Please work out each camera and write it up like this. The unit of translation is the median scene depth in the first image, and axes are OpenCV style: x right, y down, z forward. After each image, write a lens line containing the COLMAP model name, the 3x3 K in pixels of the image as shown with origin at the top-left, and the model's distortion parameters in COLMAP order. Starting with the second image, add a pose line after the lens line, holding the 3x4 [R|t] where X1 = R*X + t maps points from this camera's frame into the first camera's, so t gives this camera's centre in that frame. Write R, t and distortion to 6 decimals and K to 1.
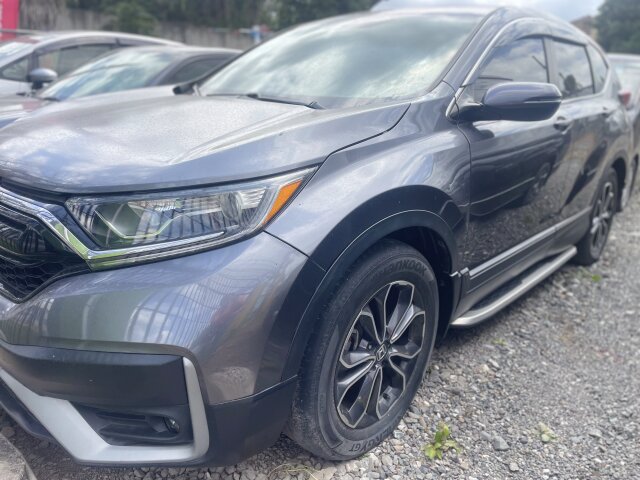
lens RADIAL K [[477.5, 0, 323.4], [0, 477.5, 239.0], [0, 0, 1]] dist [0.007461, 0.002373]
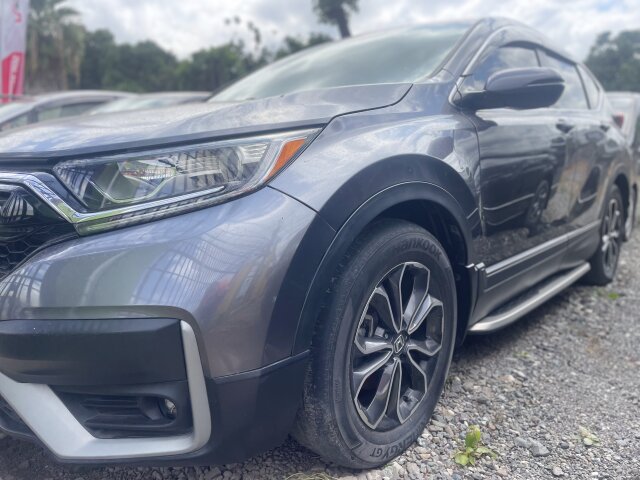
lens RADIAL K [[482.4, 0, 320.0], [0, 482.4, 240.0], [0, 0, 1]] dist [0.014156, -0.025935]
pose [[0.999142, -0.041355, 0.002306, -0.020503], [0.041298, 0.990418, -0.131785, 0.144811], [0.003166, 0.131767, 0.991276, 0.062450]]
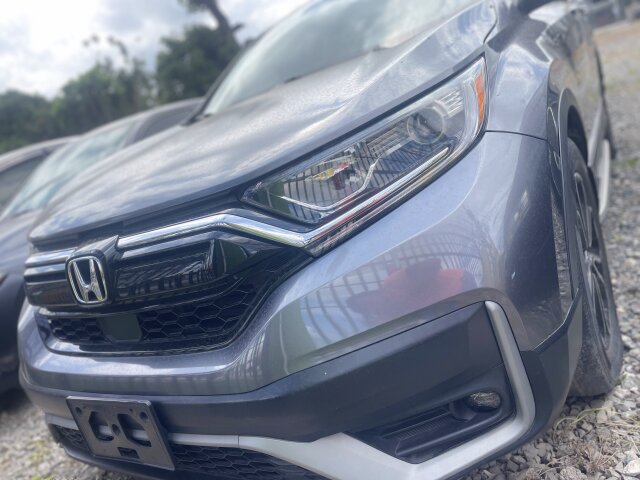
lens RADIAL K [[482.4, 0, 320.0], [0, 482.4, 240.0], [0, 0, 1]] dist [0.014156, -0.025935]
pose [[0.914871, -0.389857, 0.104985, -0.368084], [0.397080, 0.915870, -0.059235, 0.060597], [-0.073060, 0.095880, 0.992708, 0.148724]]
